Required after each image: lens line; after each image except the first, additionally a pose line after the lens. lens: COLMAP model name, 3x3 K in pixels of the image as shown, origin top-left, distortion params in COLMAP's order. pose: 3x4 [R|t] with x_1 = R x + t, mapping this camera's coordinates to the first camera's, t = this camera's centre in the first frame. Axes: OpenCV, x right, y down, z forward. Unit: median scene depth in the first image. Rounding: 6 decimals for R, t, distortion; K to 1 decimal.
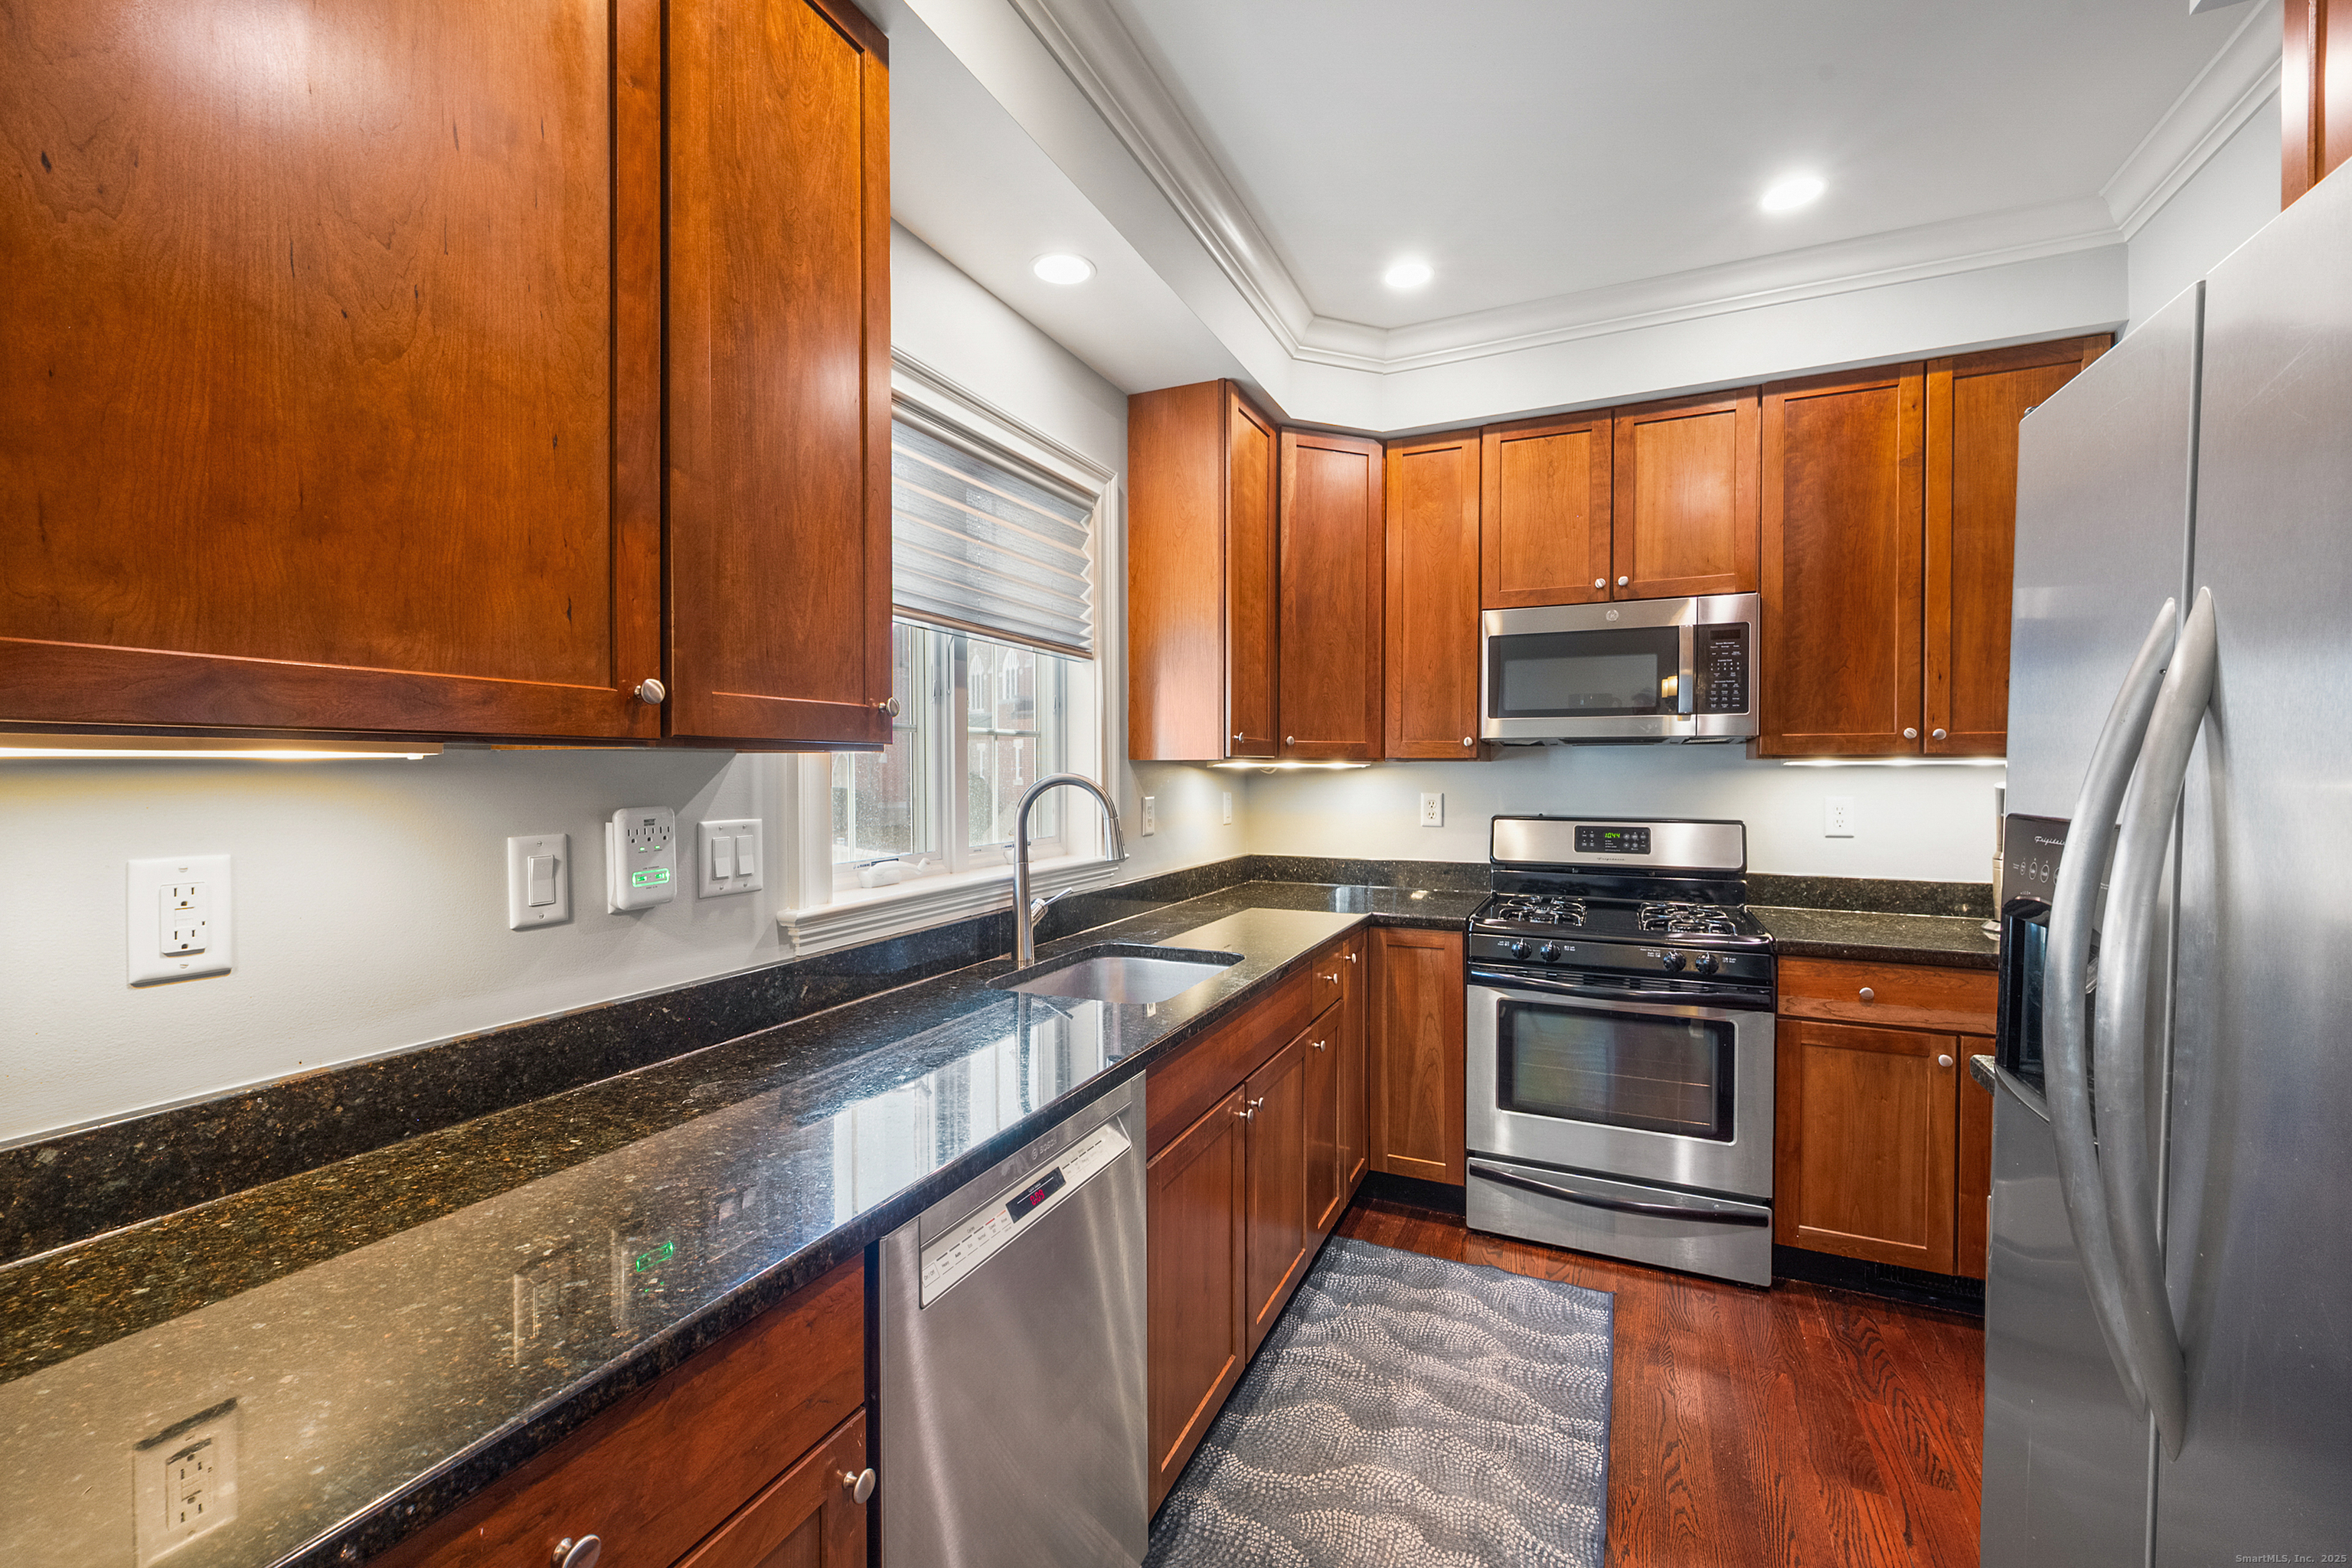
lens RADIAL K [[950.3, 0, 1151.0], [0, 950.3, 780.0], [0, 0, 1]] dist [-0.000567, -0.000079]
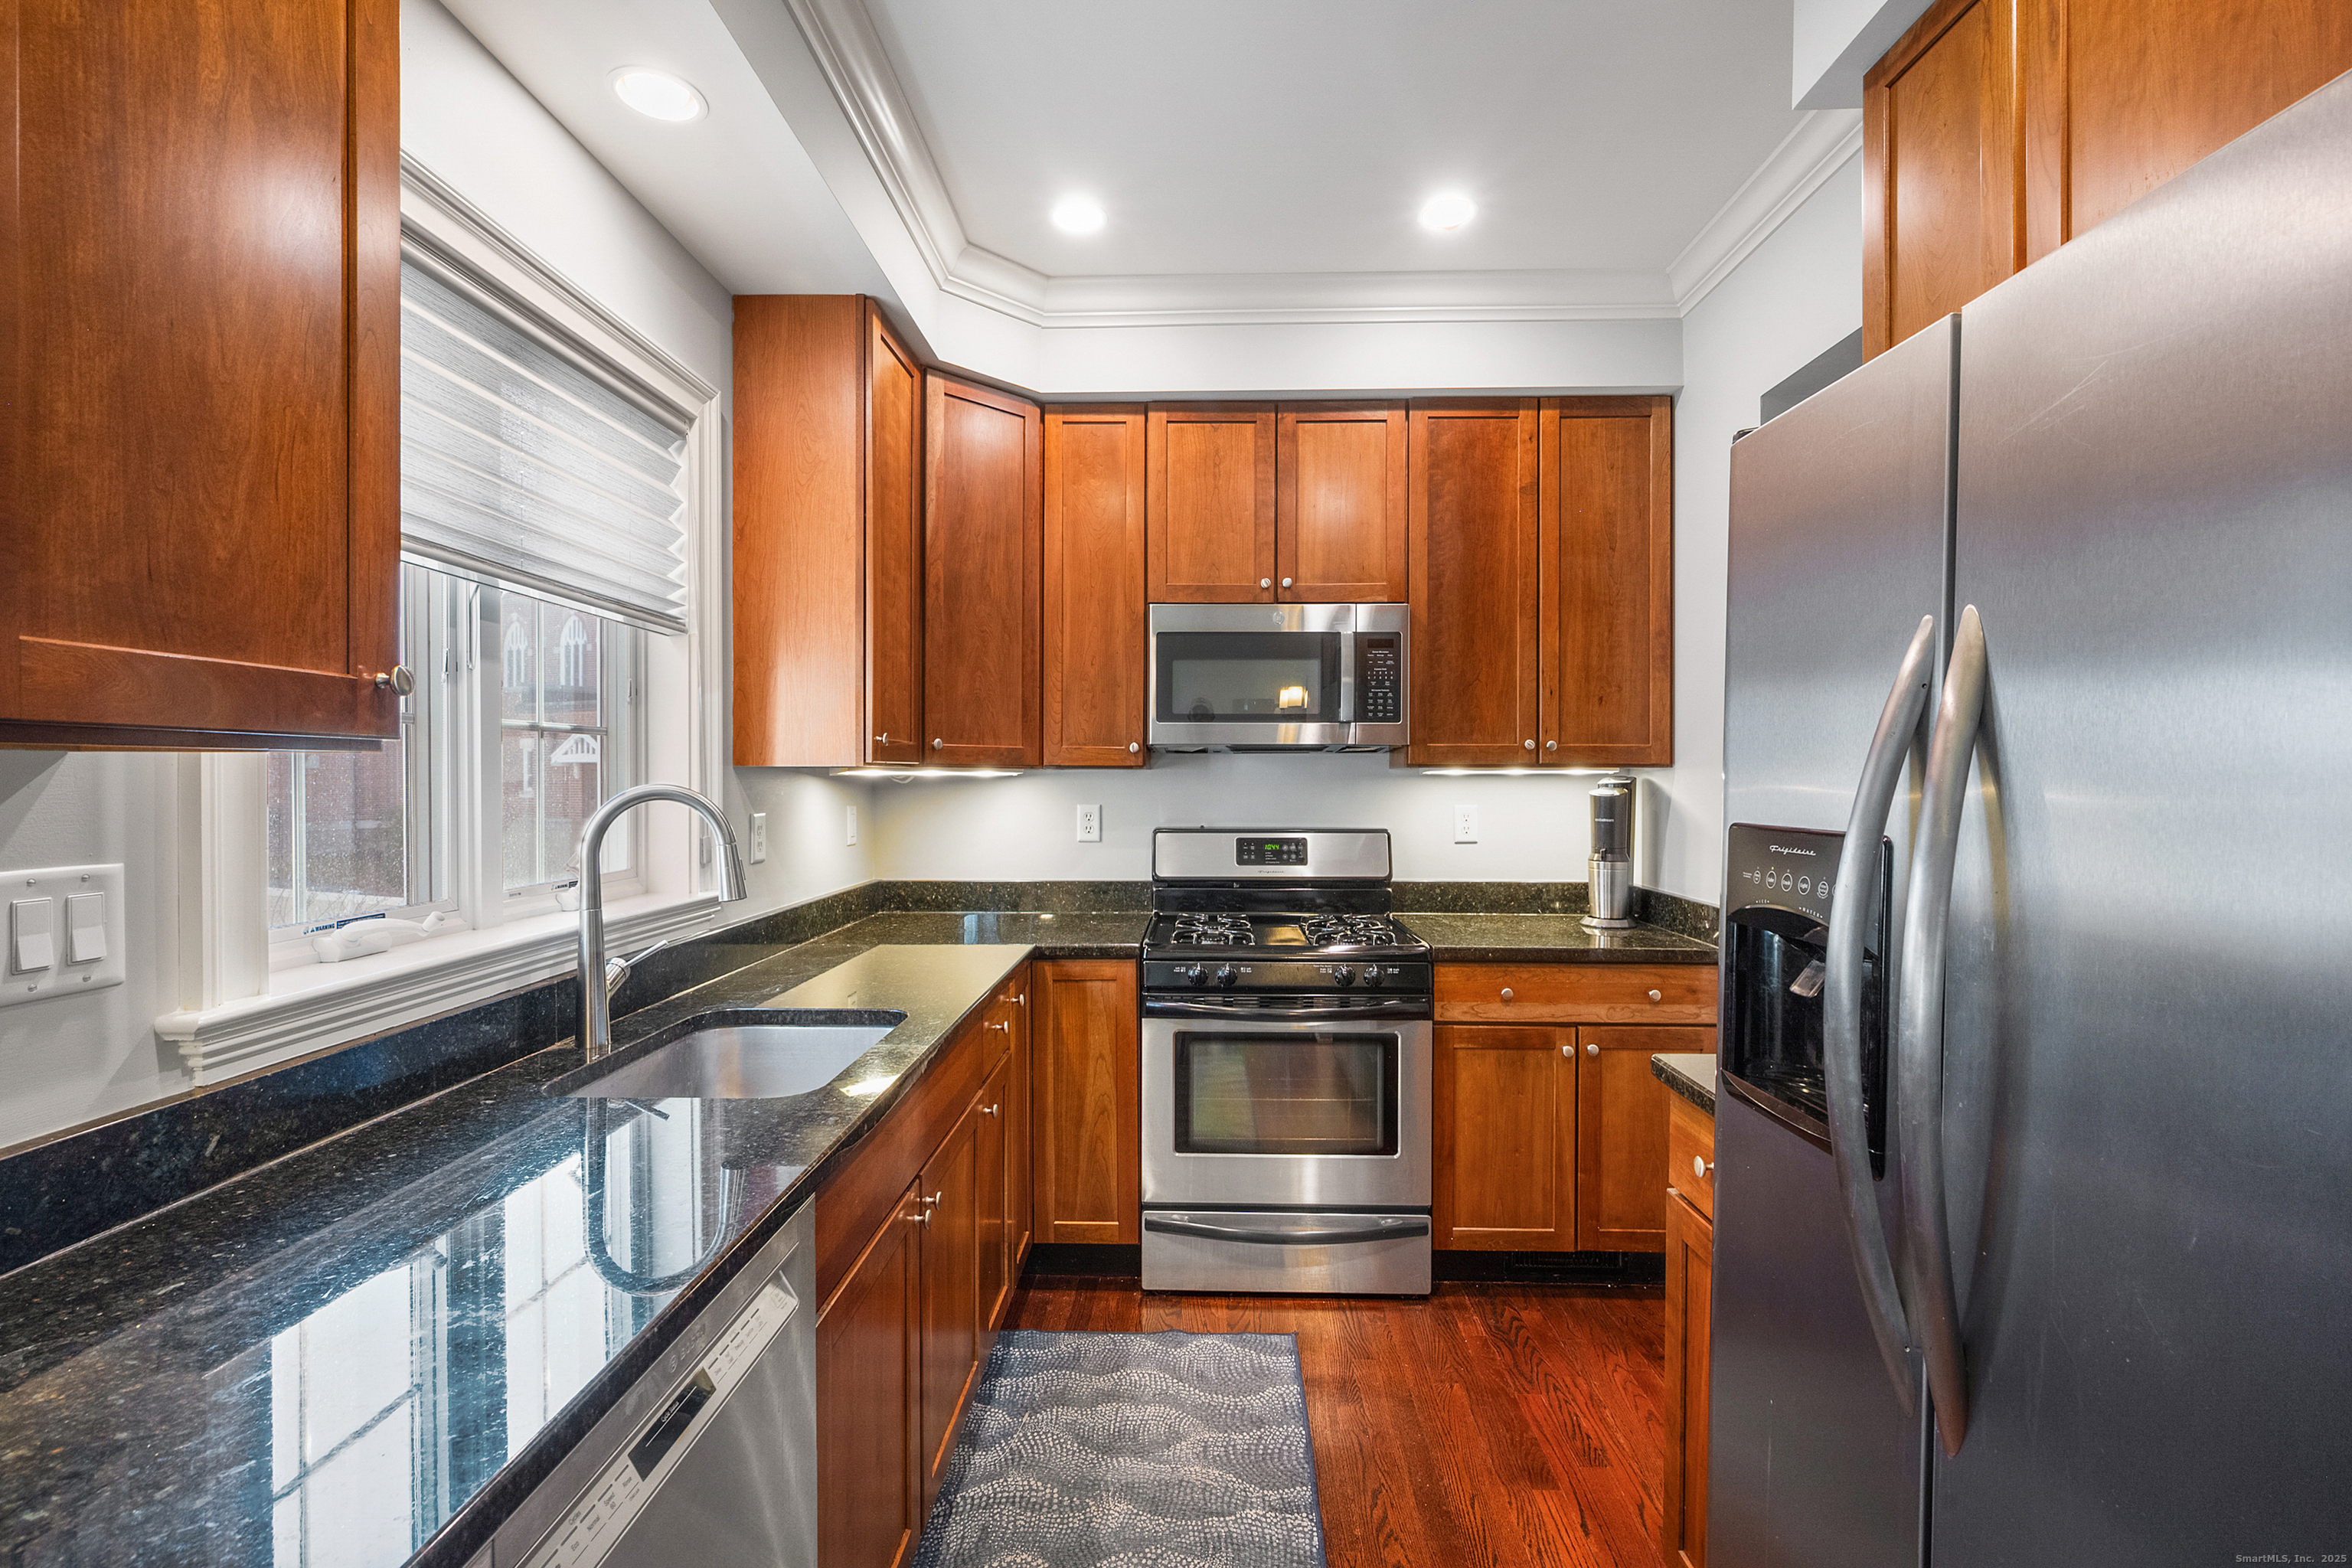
lens RADIAL K [[1045.8, 0, 1160.7], [0, 1045.8, 779.2], [0, 0, 1]] dist [-0.002227, -0.000010]
pose [[0.917570, -0.000141, 0.397575, -0.046972], [0.003859, 0.999956, -0.008551, -0.002025], [-0.397556, 0.009381, 0.917530, 0.091978]]
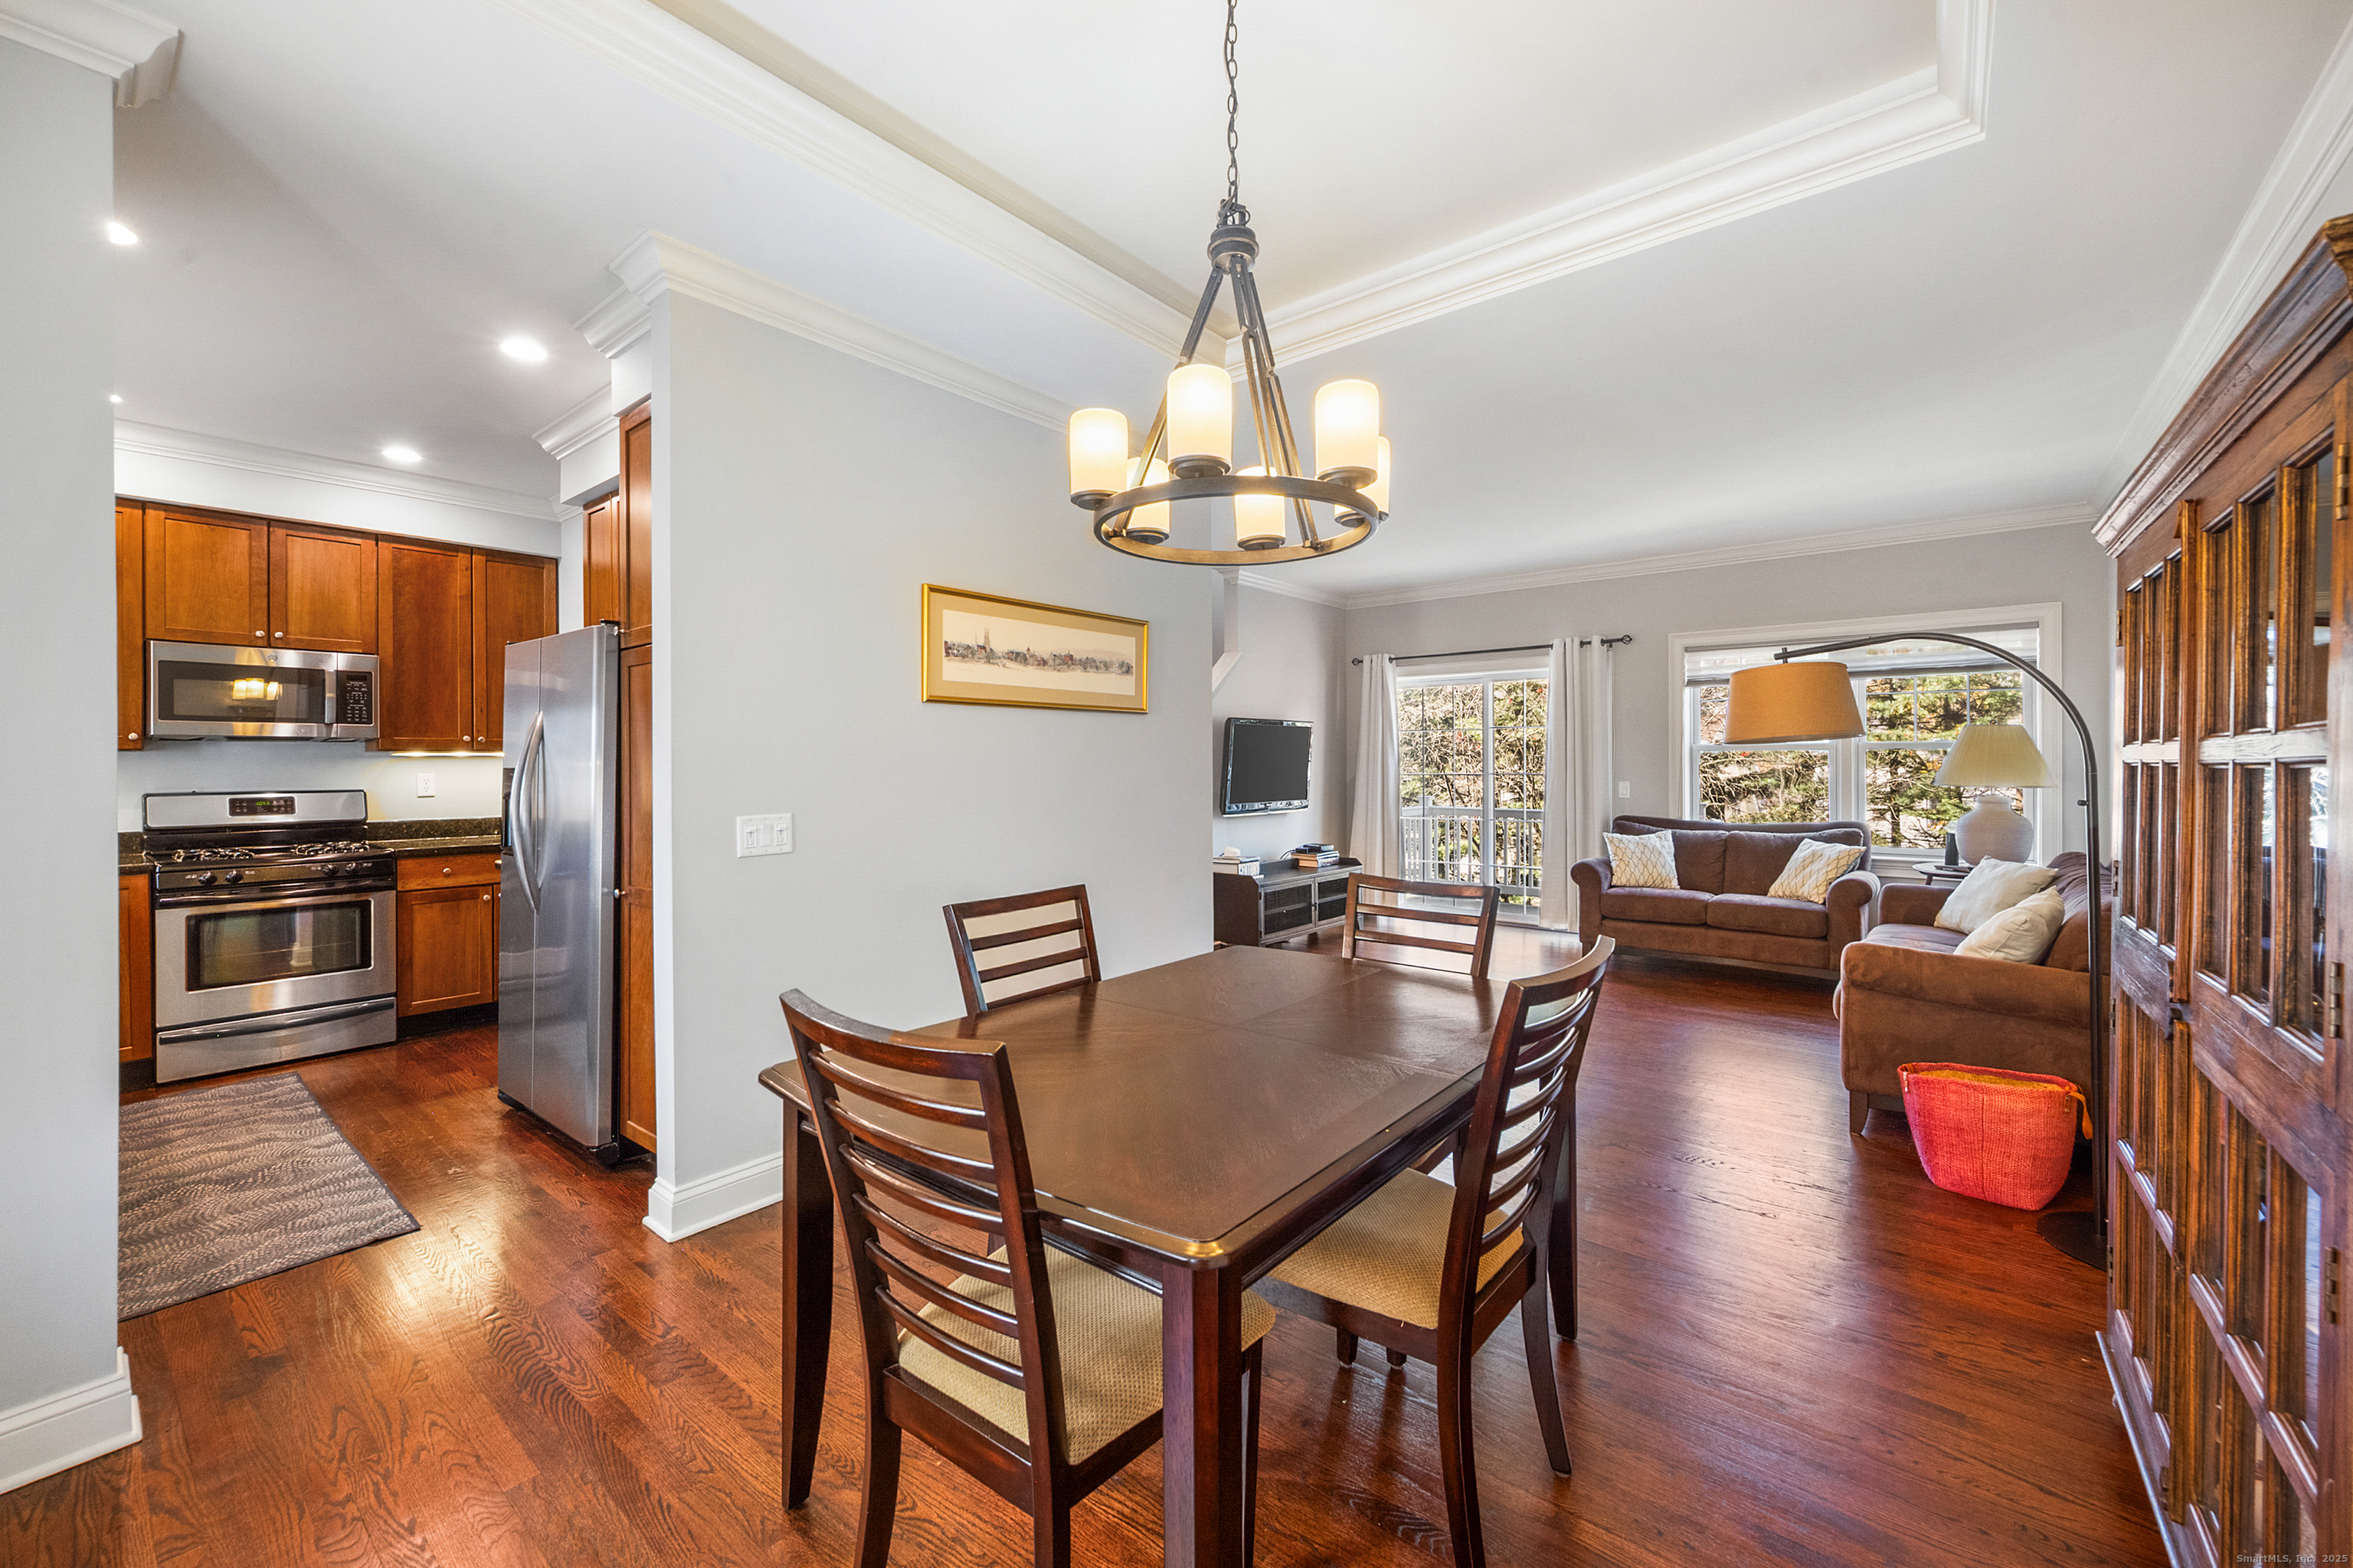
lens RADIAL K [[914.9, 0, 1190.6], [0, 914.9, 761.9], [0, 0, 1]] dist [0.001298, 0.000087]
pose [[0.219582, -0.001782, 0.975593, -0.705734], [0.017359, 0.999847, -0.002081, 0.027614], [-0.975440, 0.017393, 0.219579, -0.858093]]
